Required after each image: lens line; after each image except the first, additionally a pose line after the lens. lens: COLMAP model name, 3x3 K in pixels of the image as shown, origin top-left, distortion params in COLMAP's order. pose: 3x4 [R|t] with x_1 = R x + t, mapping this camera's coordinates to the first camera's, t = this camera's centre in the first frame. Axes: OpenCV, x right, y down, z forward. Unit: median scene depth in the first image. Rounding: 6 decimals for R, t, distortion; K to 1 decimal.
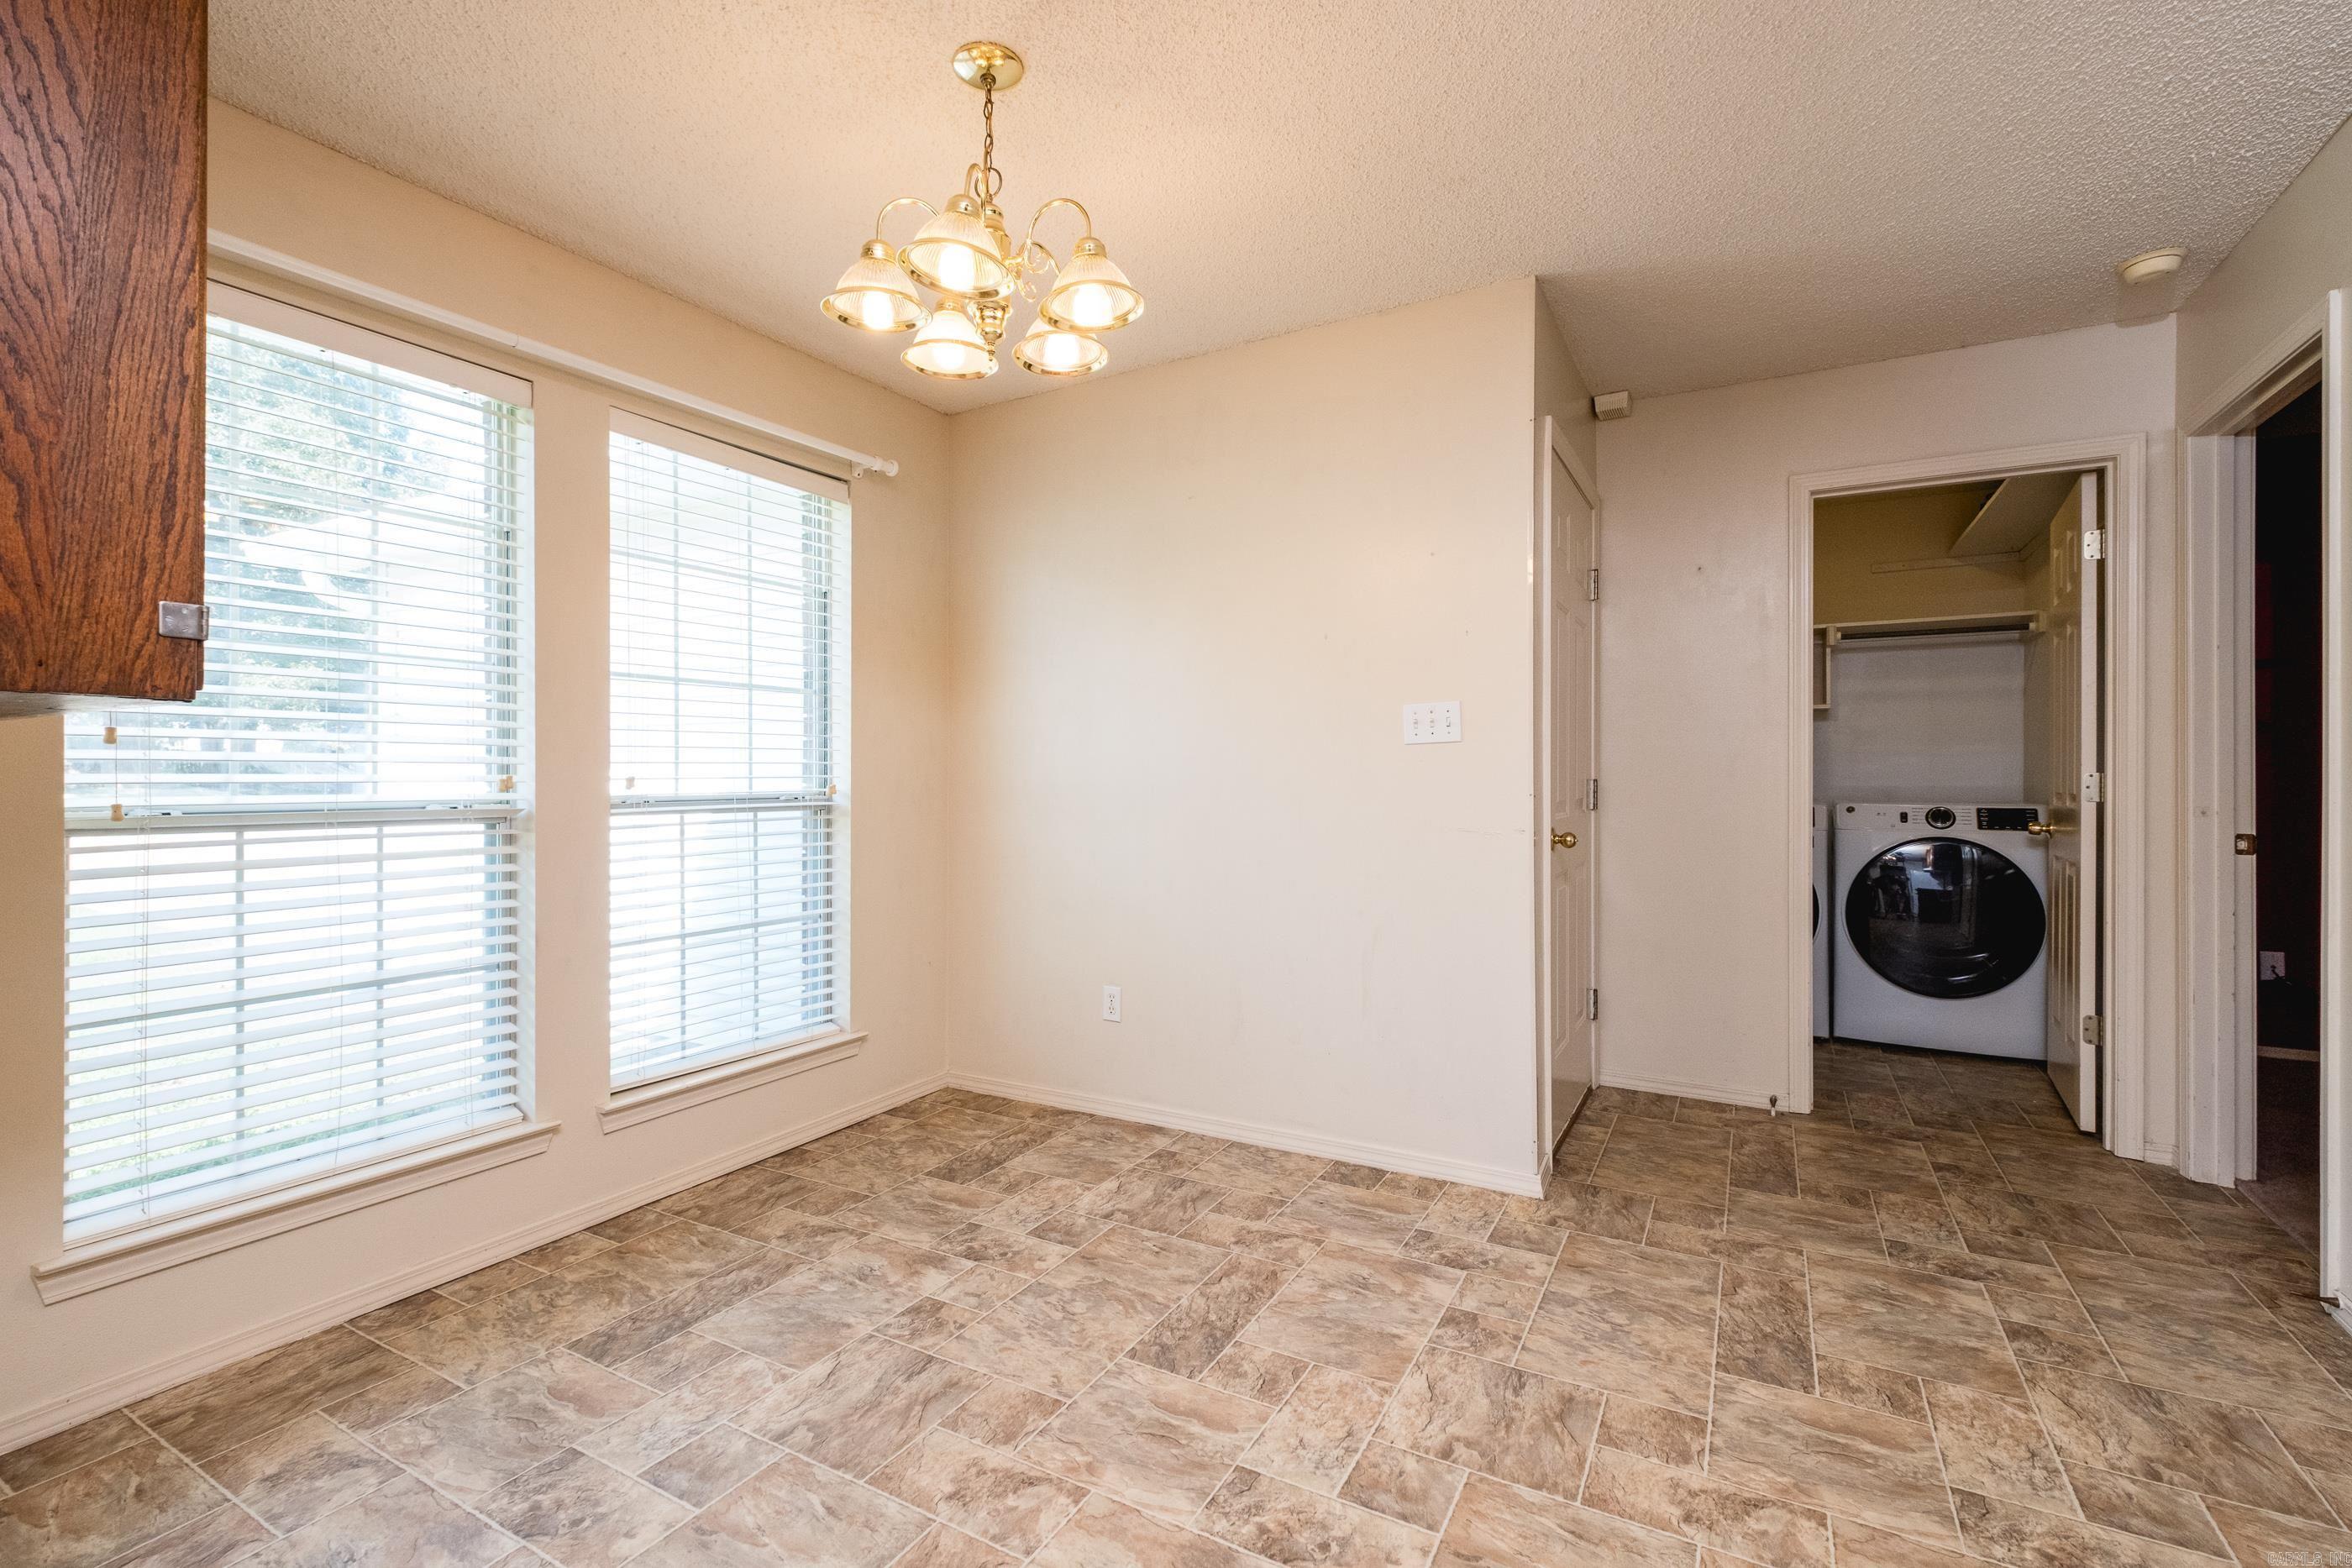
lens RADIAL K [[1017.5, 0, 1167.5], [0, 1017.5, 773.4], [0, 0, 1]] dist [0.008275, -0.003966]
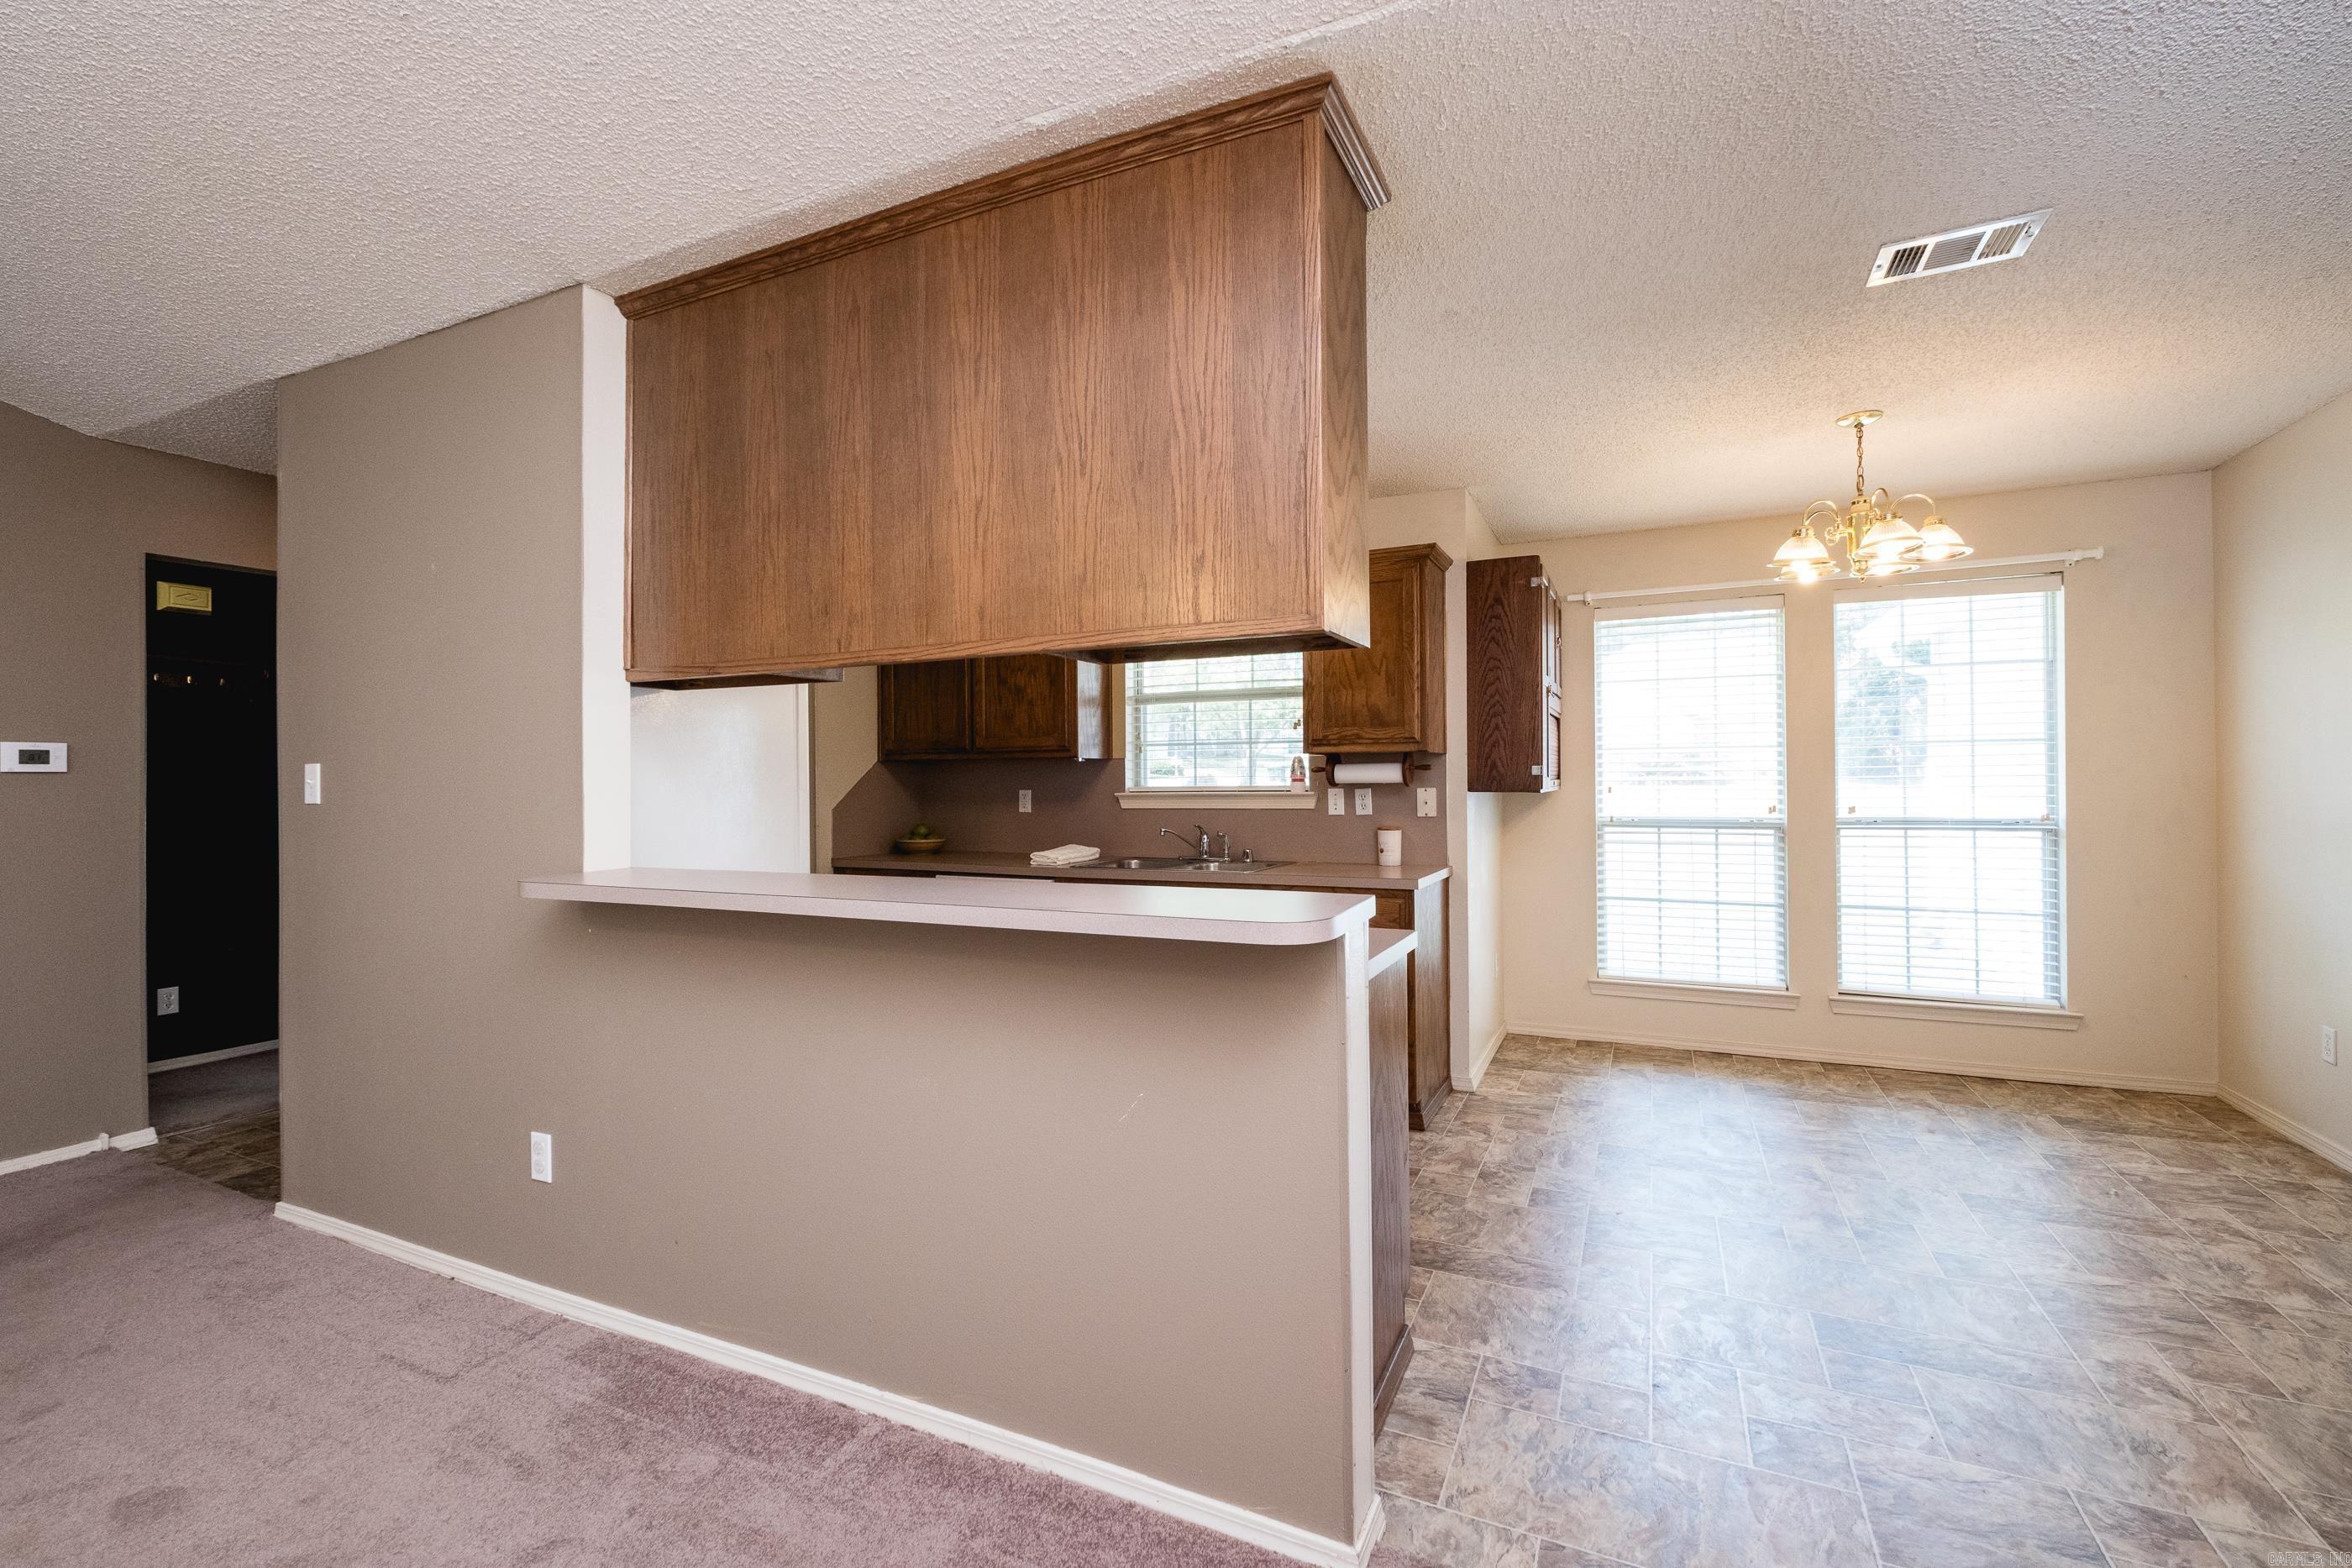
lens RADIAL K [[1017.5, 0, 1184.9], [0, 1017.5, 773.0], [0, 0, 1]] dist [0.008275, -0.003966]
pose [[0.078321, -0.004920, -0.996916, 1.110300], [0.013722, 0.999898, -0.003856, -0.063807], [0.996834, -0.013377, 0.078380, -0.231863]]
